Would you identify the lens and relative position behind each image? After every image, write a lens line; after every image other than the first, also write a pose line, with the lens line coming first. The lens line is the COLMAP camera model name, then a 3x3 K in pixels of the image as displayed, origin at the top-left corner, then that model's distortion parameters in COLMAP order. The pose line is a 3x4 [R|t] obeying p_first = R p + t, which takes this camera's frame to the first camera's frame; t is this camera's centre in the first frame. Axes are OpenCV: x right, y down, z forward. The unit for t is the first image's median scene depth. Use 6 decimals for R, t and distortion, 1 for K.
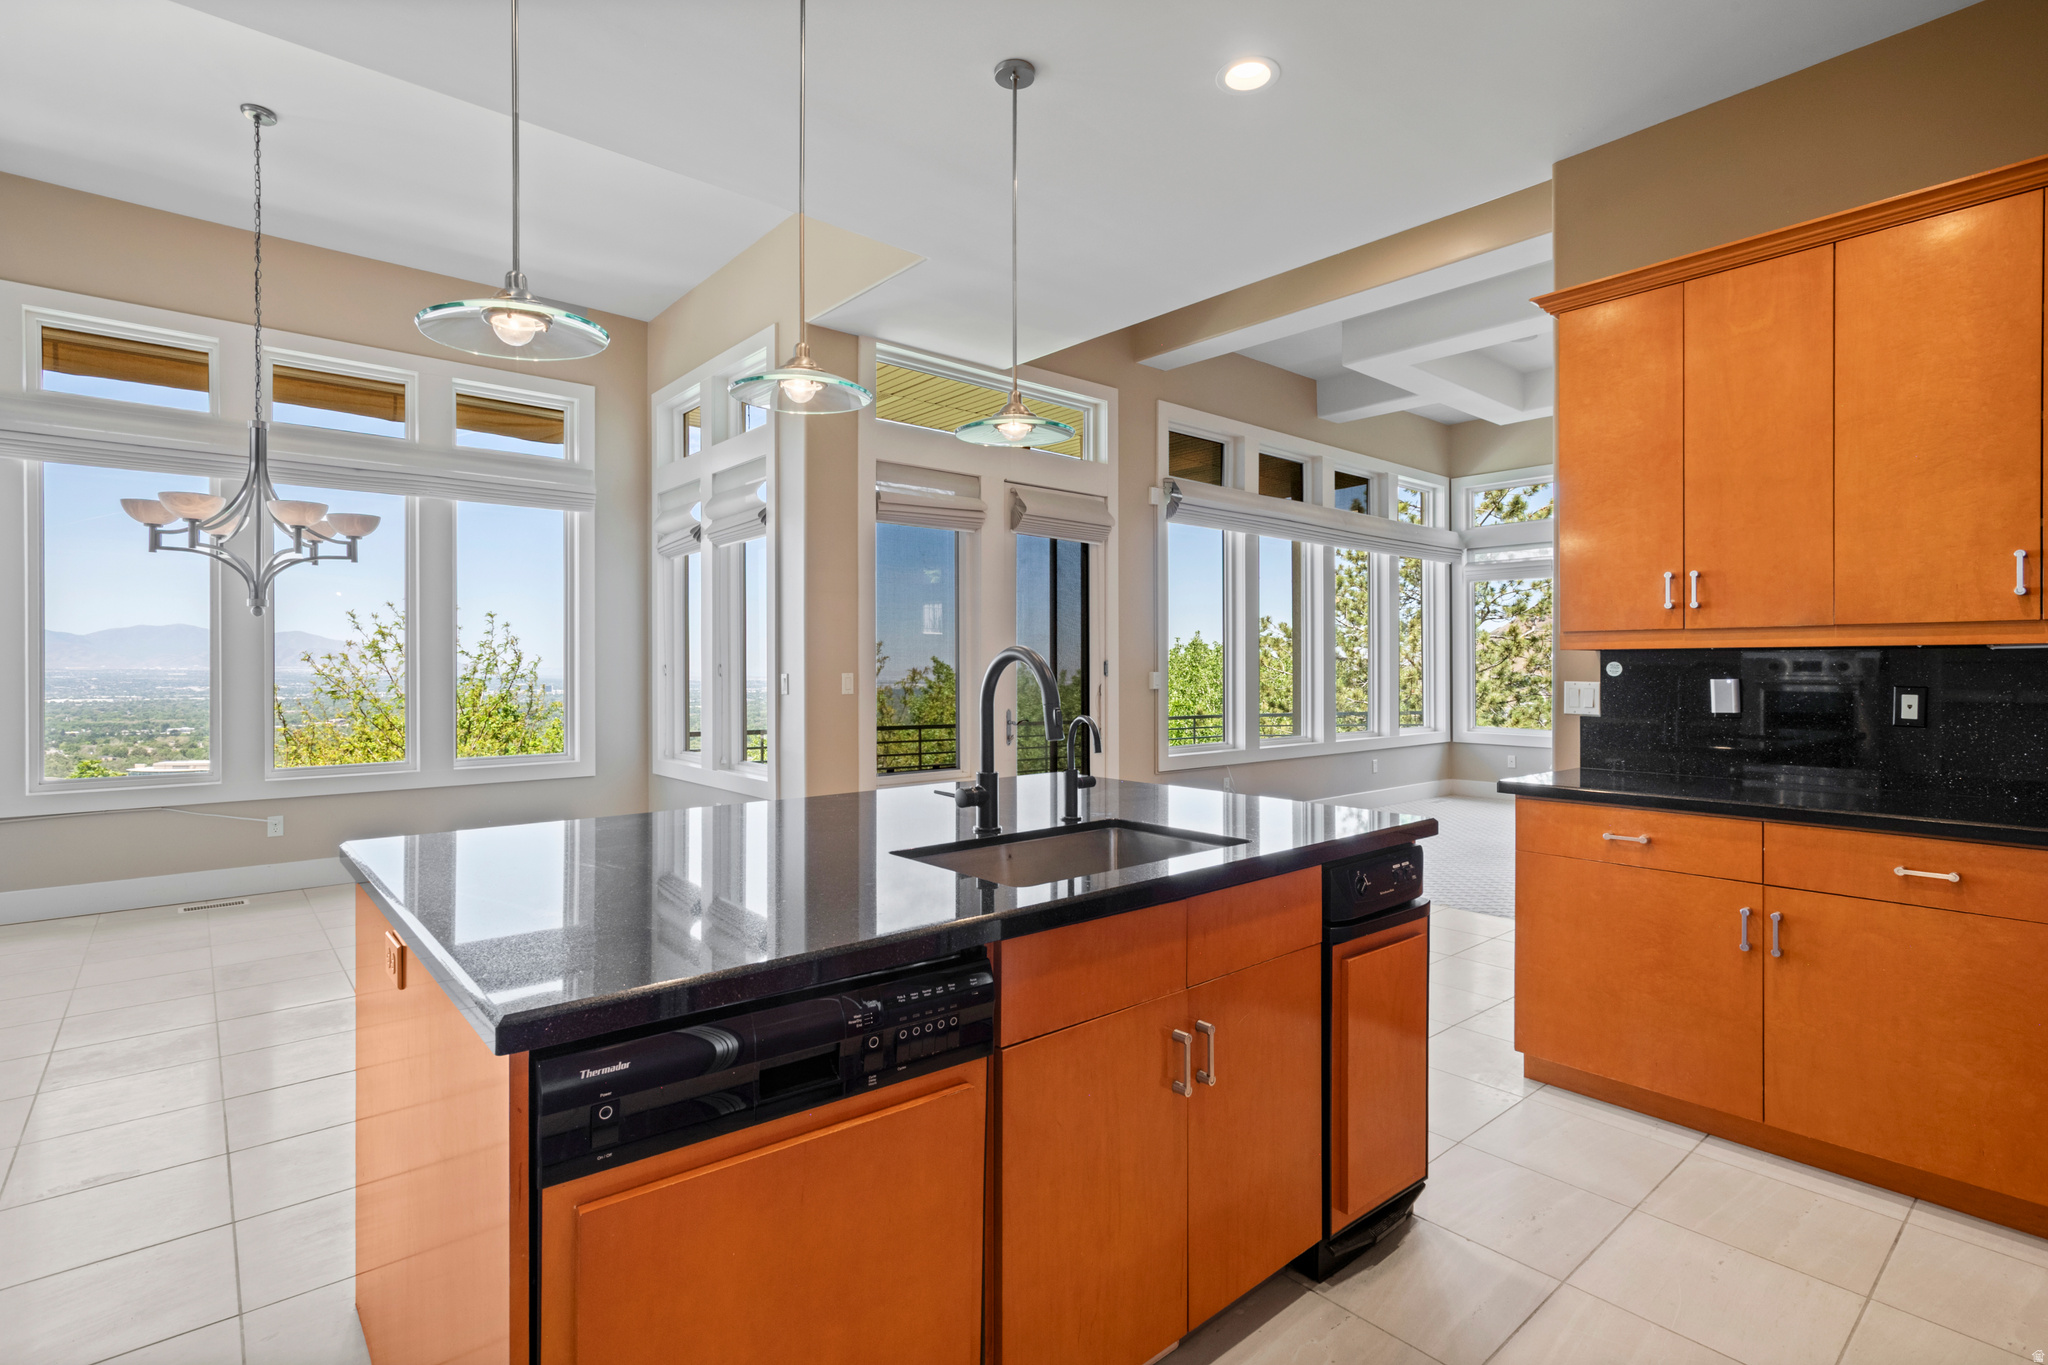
lens RADIAL K [[987.0, 0, 1037.7], [0, 987.0, 665.2], [0, 0, 1]] dist [-0.002856, 0.000846]
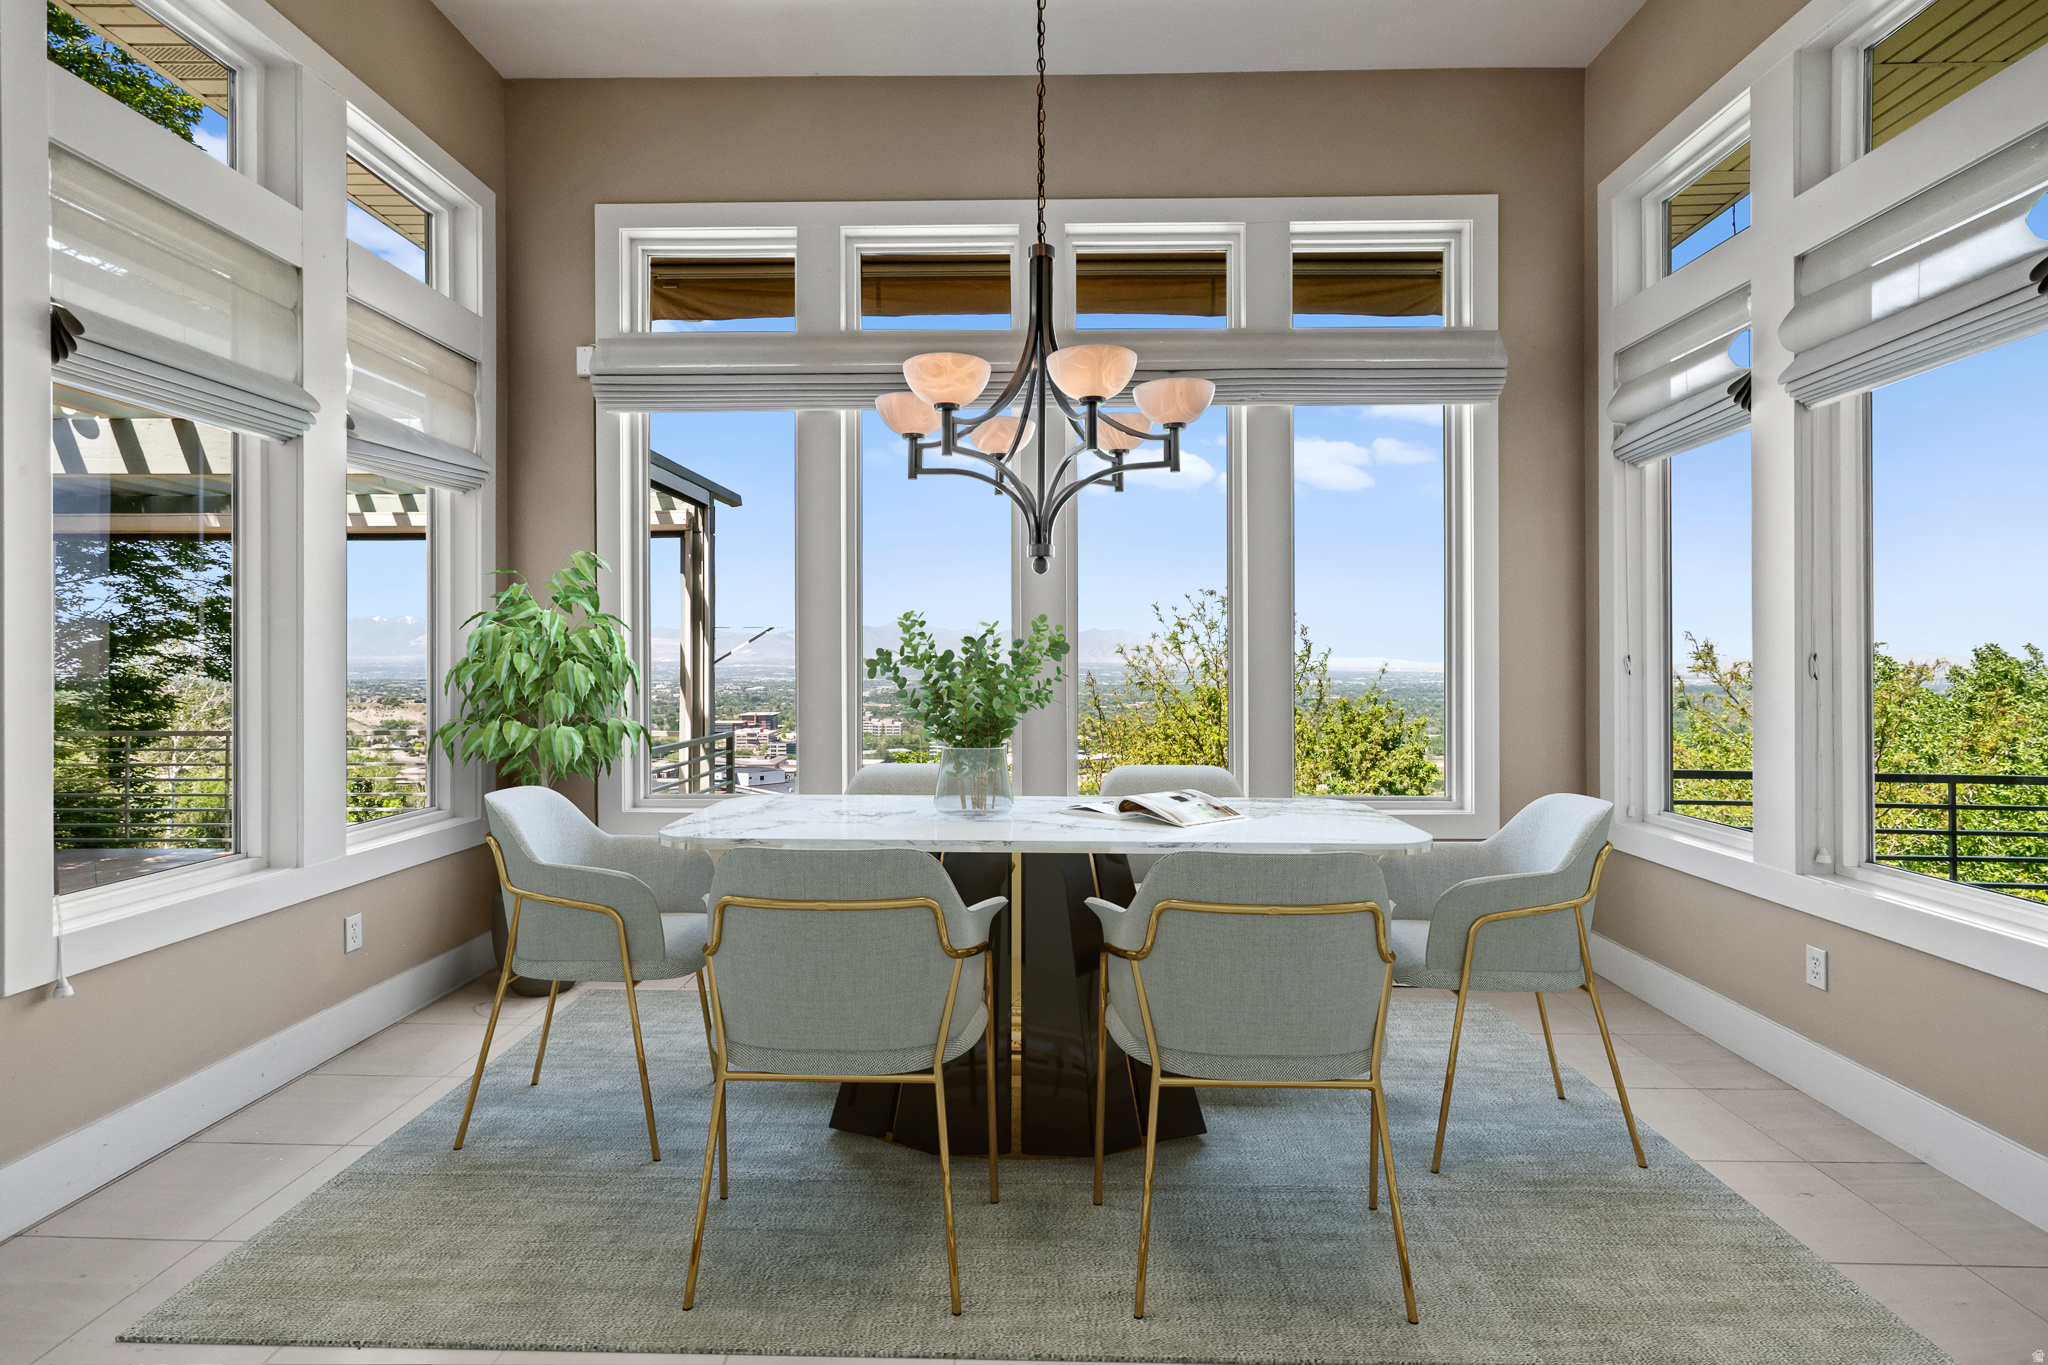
lens RADIAL K [[987.0, 0, 1018.4], [0, 987.0, 665.8], [0, 0, 1]] dist [-0.002856, 0.000846]
pose [[0.736268, 0.006547, -0.676659, -0.259557], [-0.000772, 0.999961, 0.008835, 0.000784], [0.676690, -0.005983, 0.736244, 0.360922]]
